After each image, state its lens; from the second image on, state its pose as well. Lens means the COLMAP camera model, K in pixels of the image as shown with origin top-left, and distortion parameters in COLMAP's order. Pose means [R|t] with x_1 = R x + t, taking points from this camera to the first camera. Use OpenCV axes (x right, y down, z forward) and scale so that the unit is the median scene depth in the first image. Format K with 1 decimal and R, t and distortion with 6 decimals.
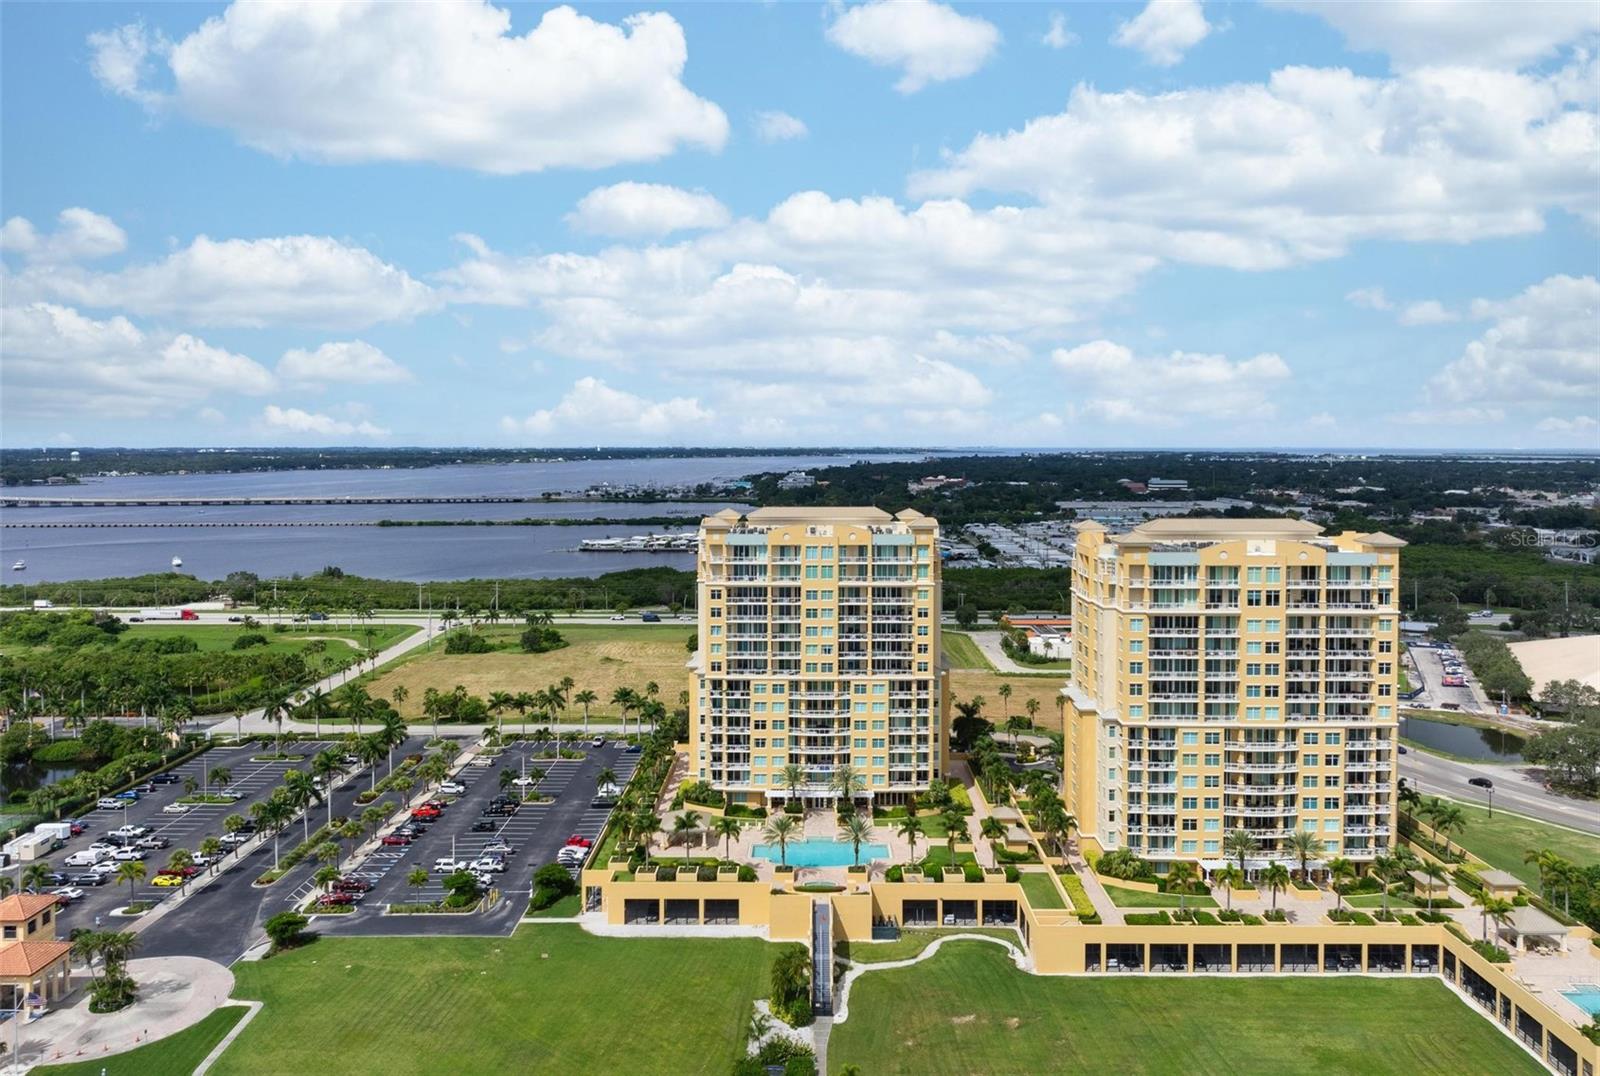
lens RADIAL K [[1132.6, 0, 802.3], [0, 1132.6, 476.5], [0, 0, 1]] dist [-0.000011, 0.000021]
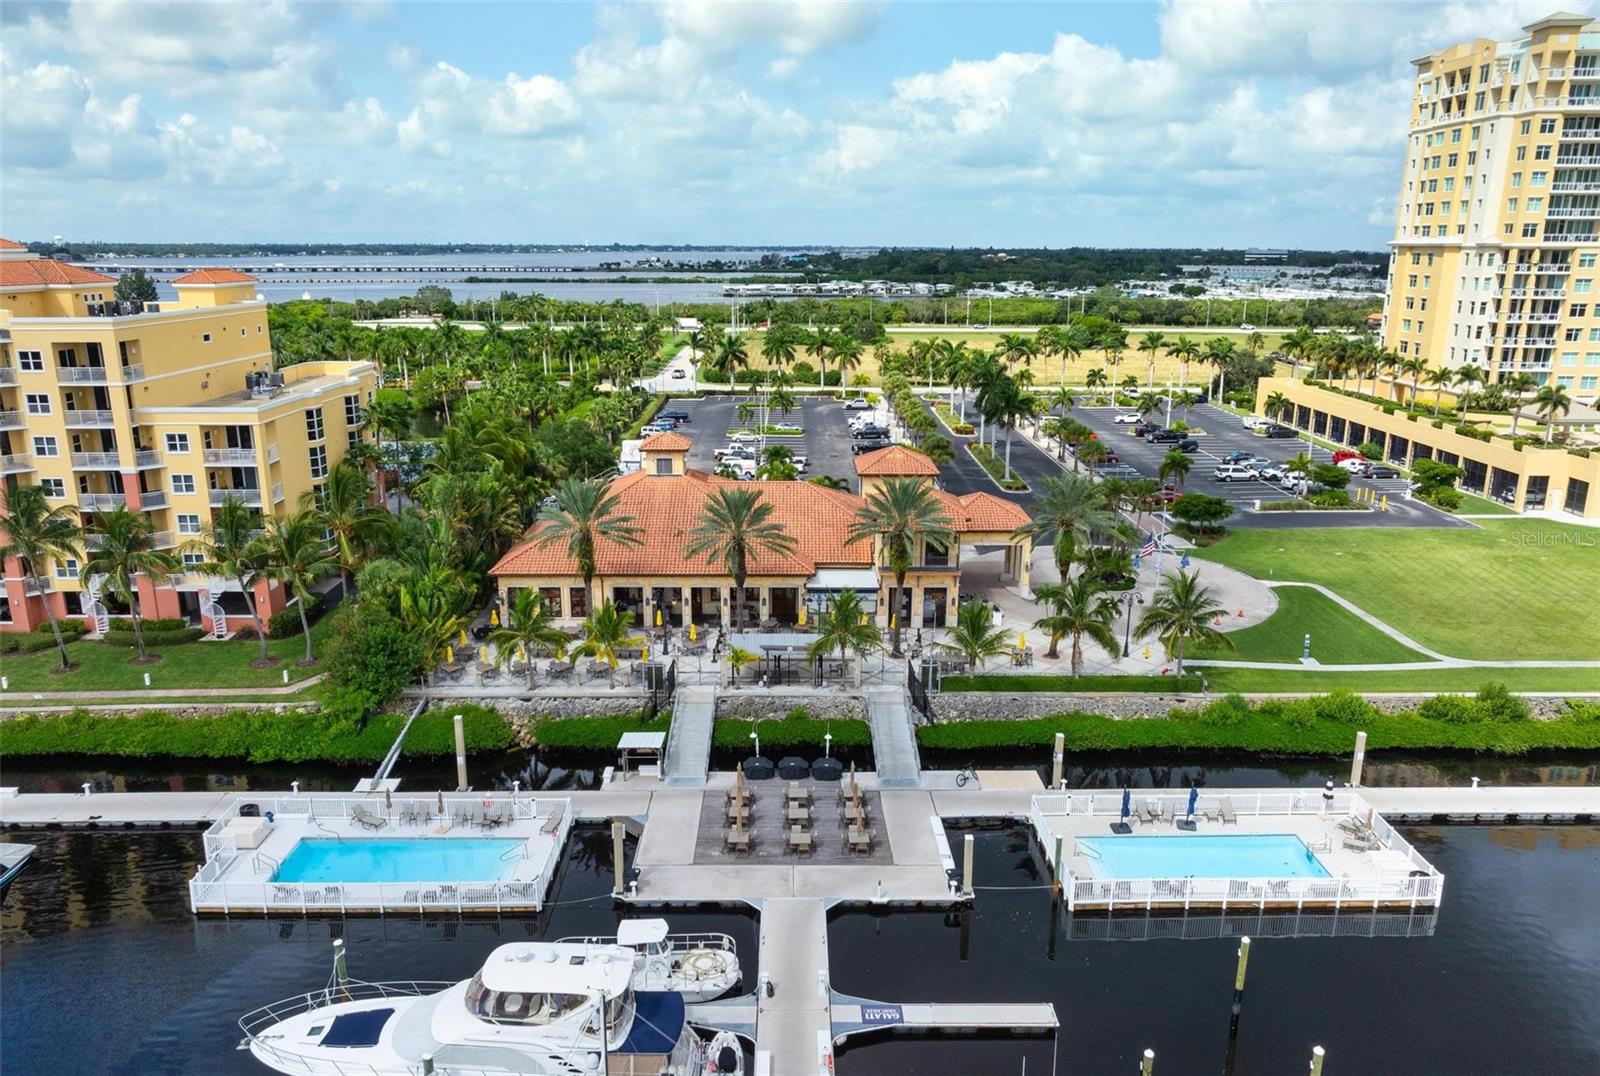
lens RADIAL K [[1124.6, 0, 797.5], [0, 1124.6, 555.3], [0, 0, 1]] dist [0.000551, -0.000365]
pose [[0.999947, 0.000984, 0.010254, -0.564835], [-0.003401, 0.971151, 0.238439, 0.201430], [-0.009723, -0.238461, 0.971103, 0.240108]]
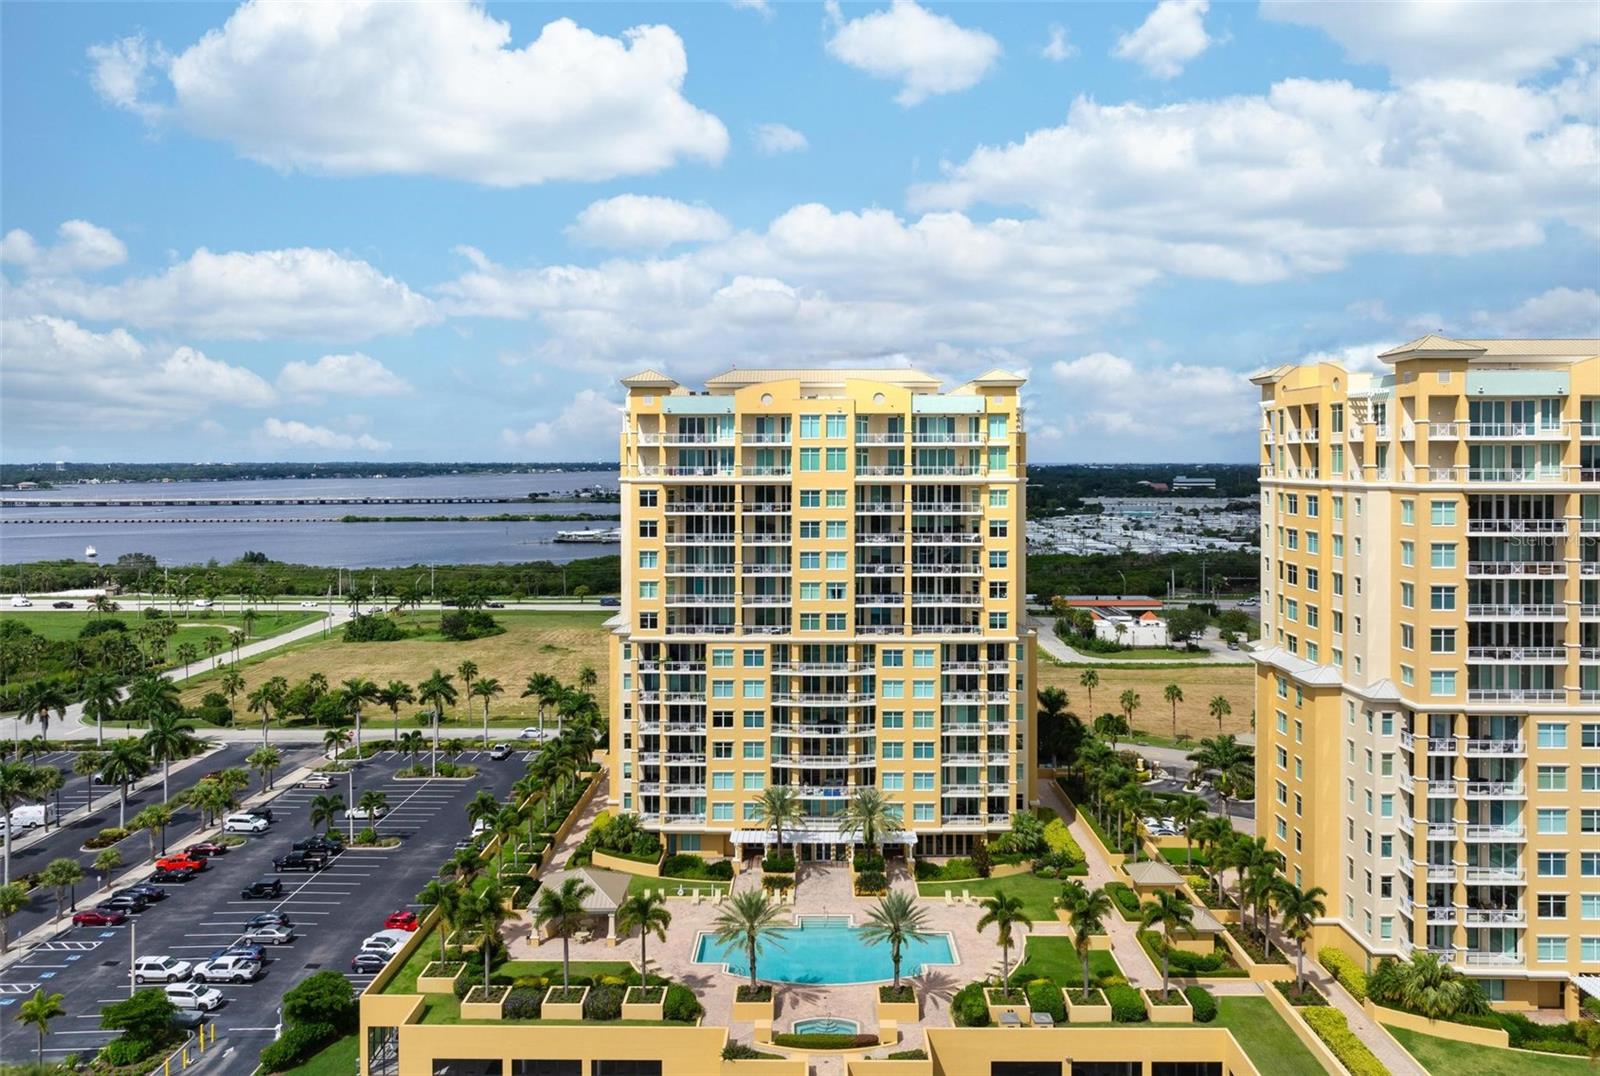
lens RADIAL K [[1136.9, 0, 802.4], [0, 1136.9, 471.0], [0, 0, 1]] dist [-0.000386, -0.004066]
pose [[0.999995, -0.001362, -0.002934, 0.006210], [0.001307, 0.999827, -0.018539, 0.101230], [0.002959, 0.018535, 0.999824, 0.405995]]
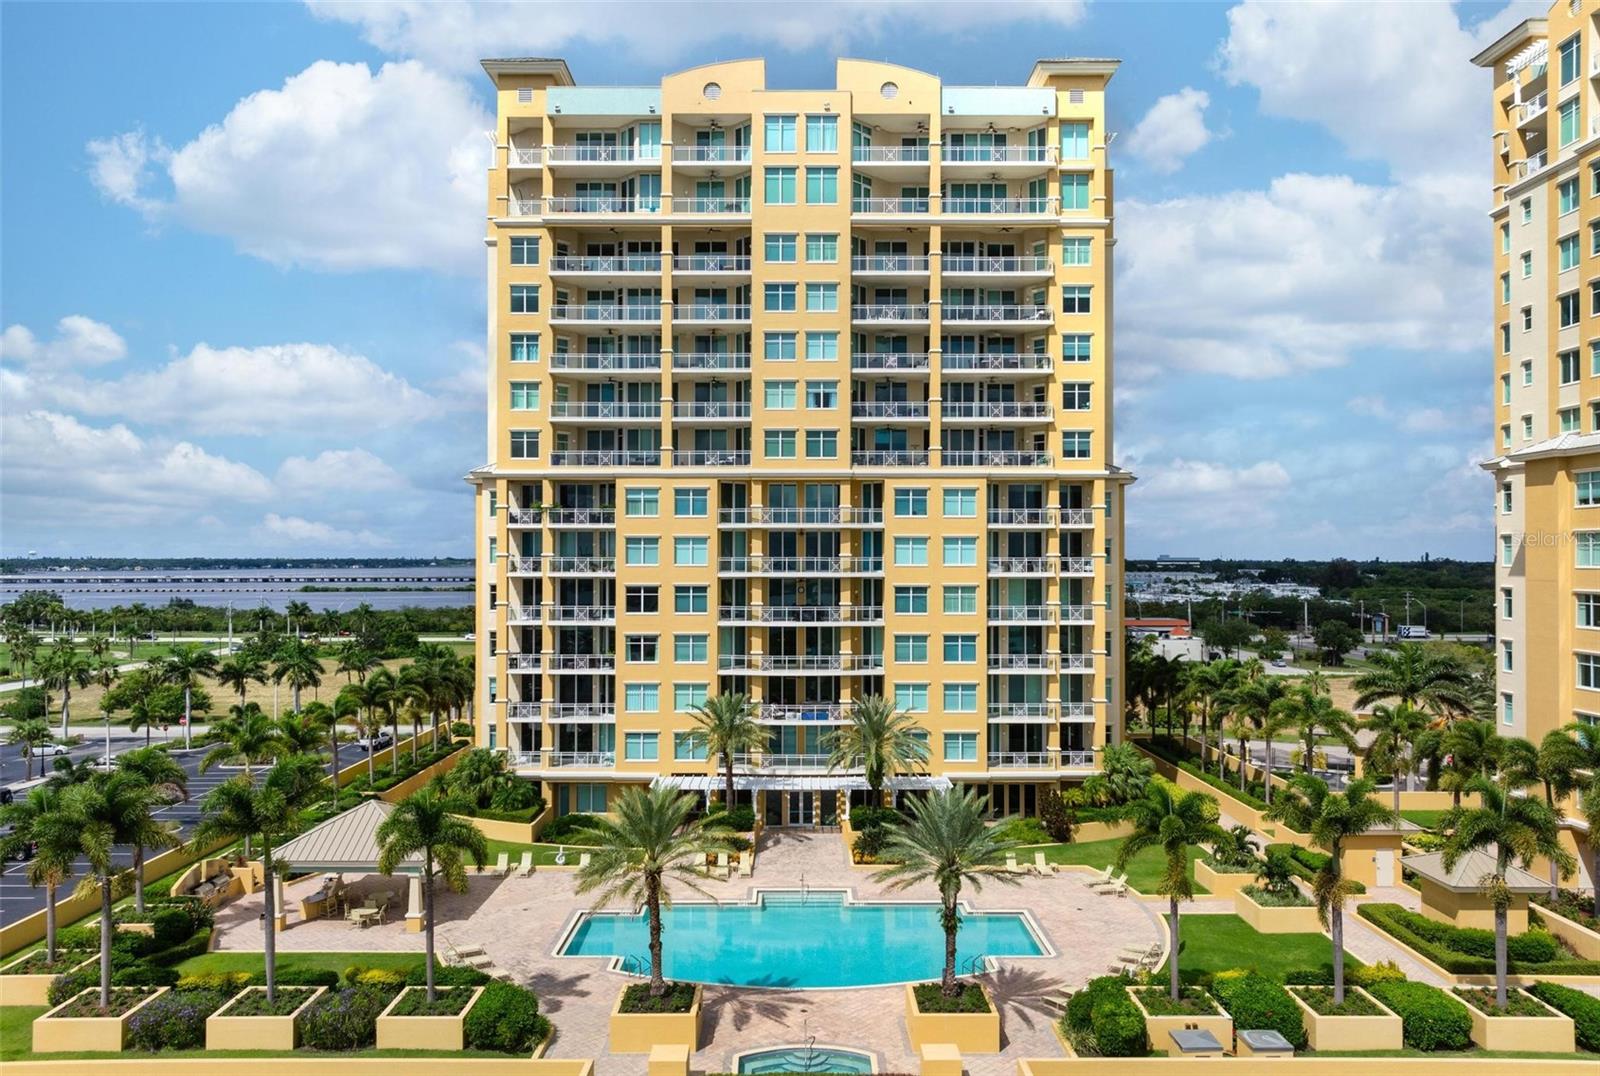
lens RADIAL K [[1124.6, 0, 797.5], [0, 1124.6, 555.3], [0, 0, 1]] dist [0.000551, -0.000365]
pose [[0.999933, 0.000442, 0.011536, 0.009770], [-0.000109, 0.999585, -0.028809, 0.215972], [-0.011544, 0.028806, 0.999518, 0.630894]]
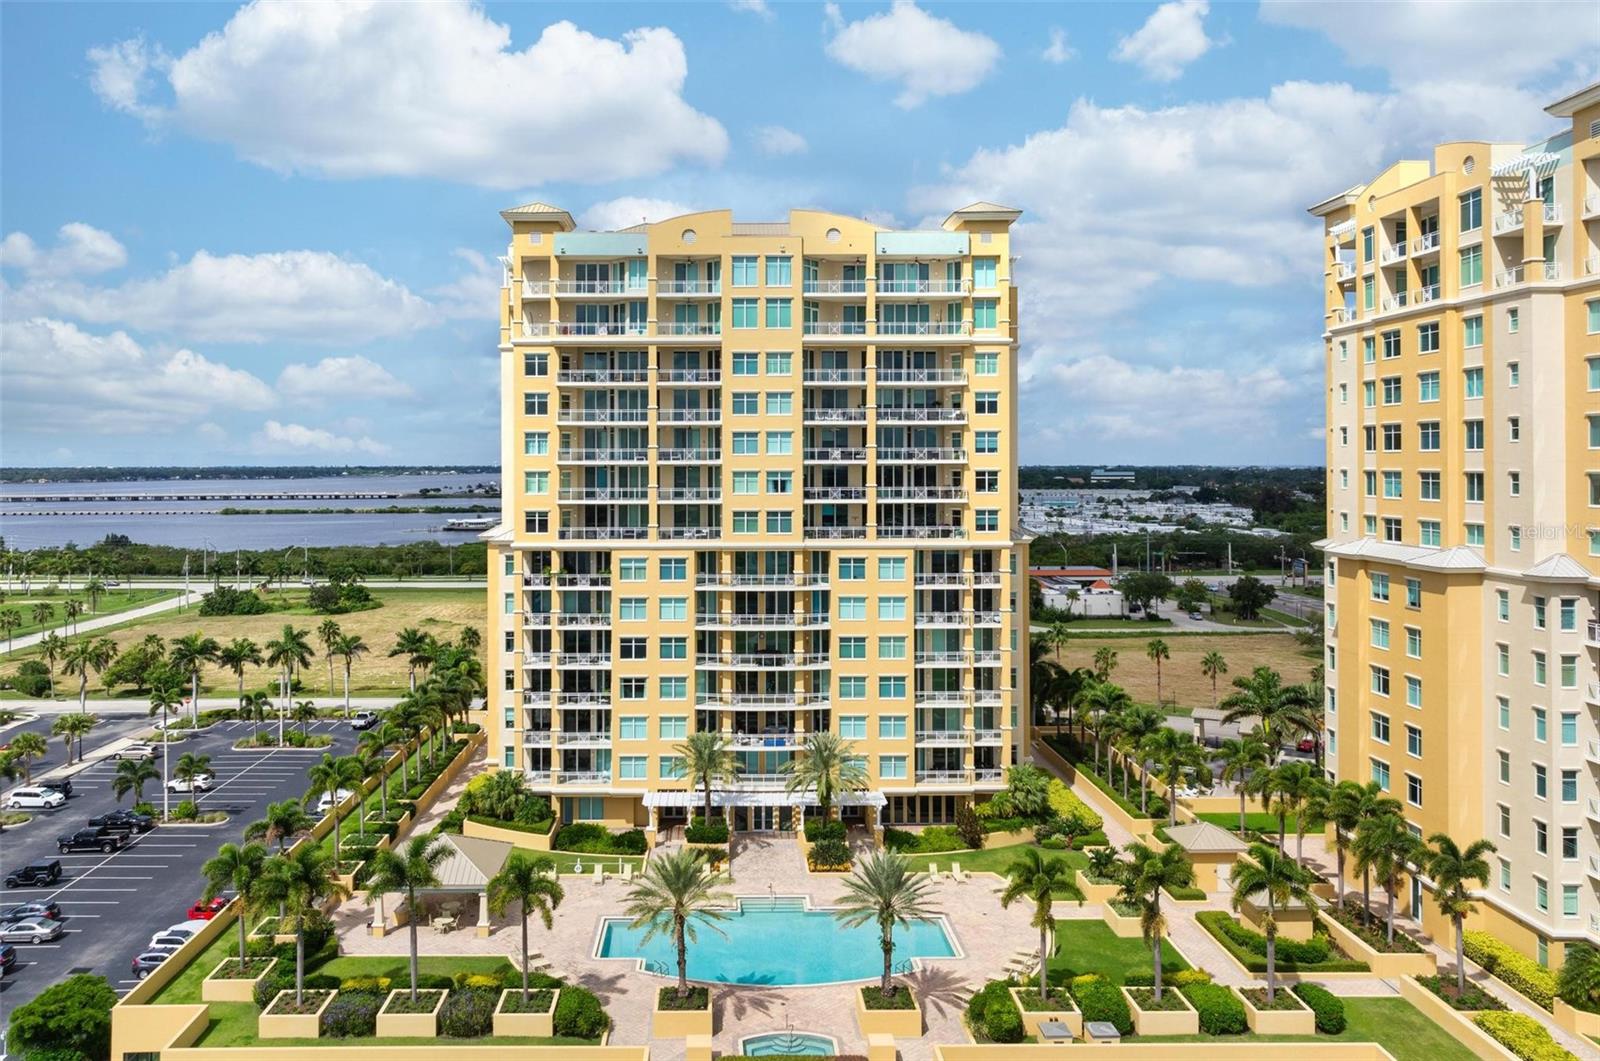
lens RADIAL K [[1165.3, 0, 718.6], [0, 1165.3, 468.1], [0, 0, 1]] dist [-0.003494, 0.004426]
pose [[0.999948, -0.003059, 0.009722, -0.006961], [0.003296, 0.999696, -0.024440, 0.158542], [-0.009645, 0.024471, 0.999654, 0.528620]]
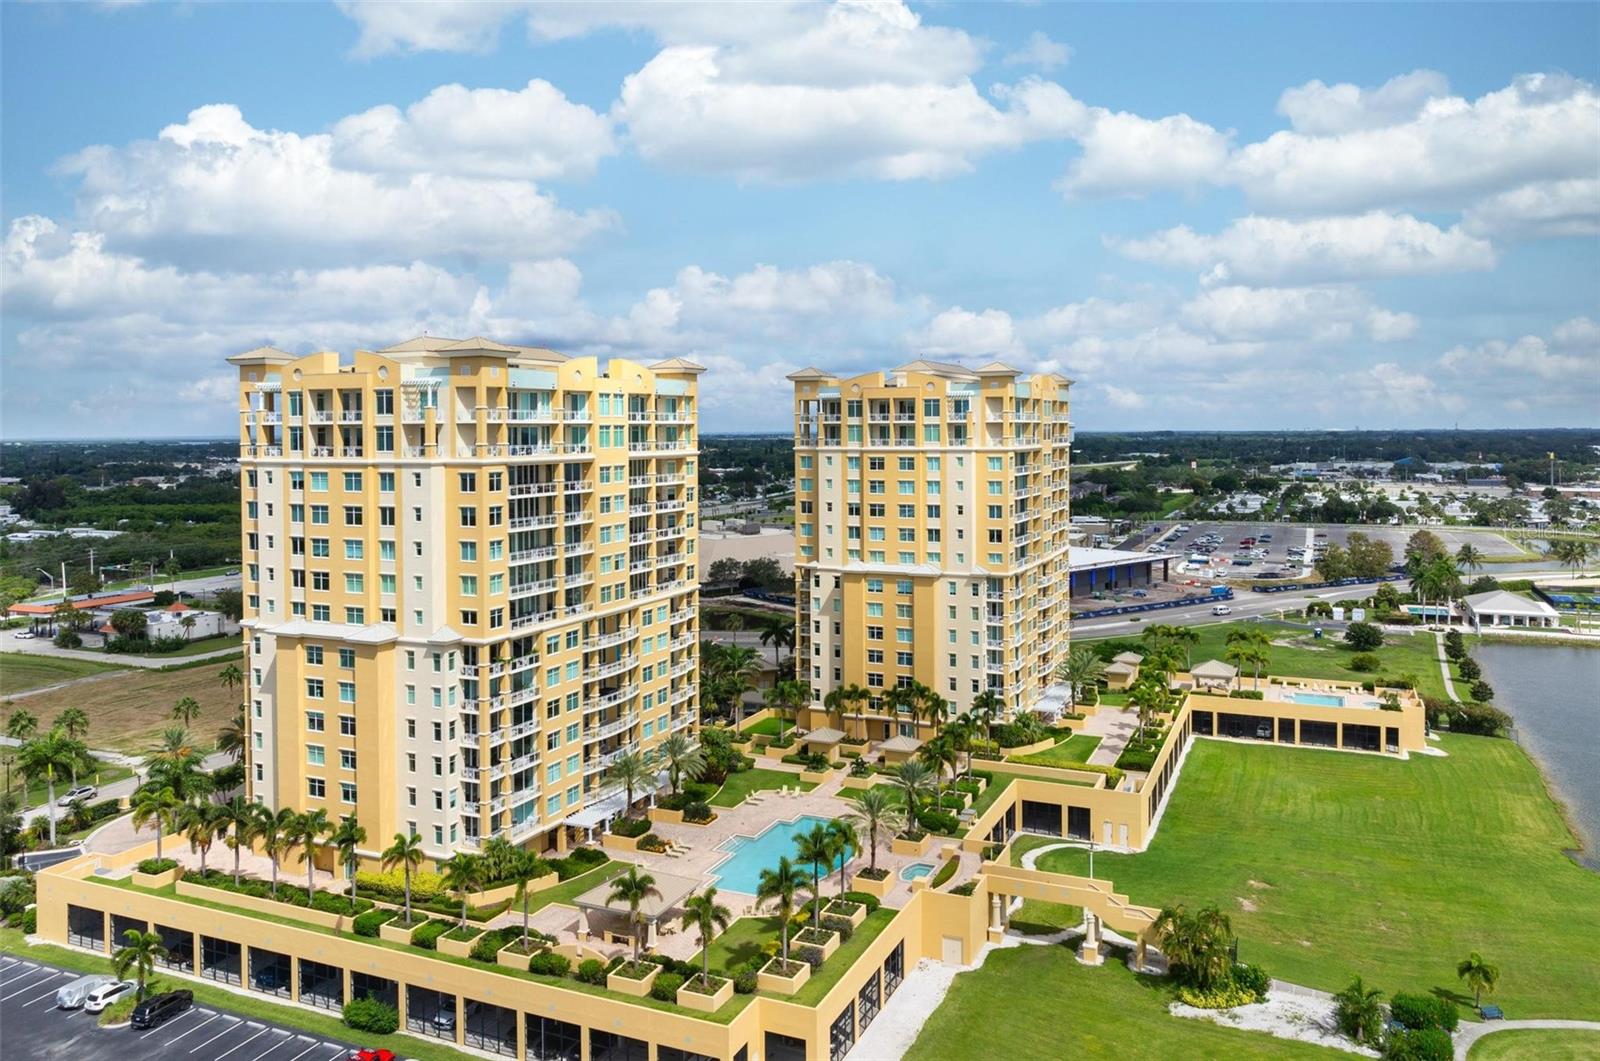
lens RADIAL K [[1170.9, 0, 822.3], [0, 1170.9, 444.5], [0, 0, 1]] dist [0.005980, 0.001277]
pose [[0.390876, -0.016203, 0.920301, -0.522136], [0.032427, 0.999467, 0.003824, 0.089809], [-0.919872, 0.028348, 0.391193, 0.645101]]
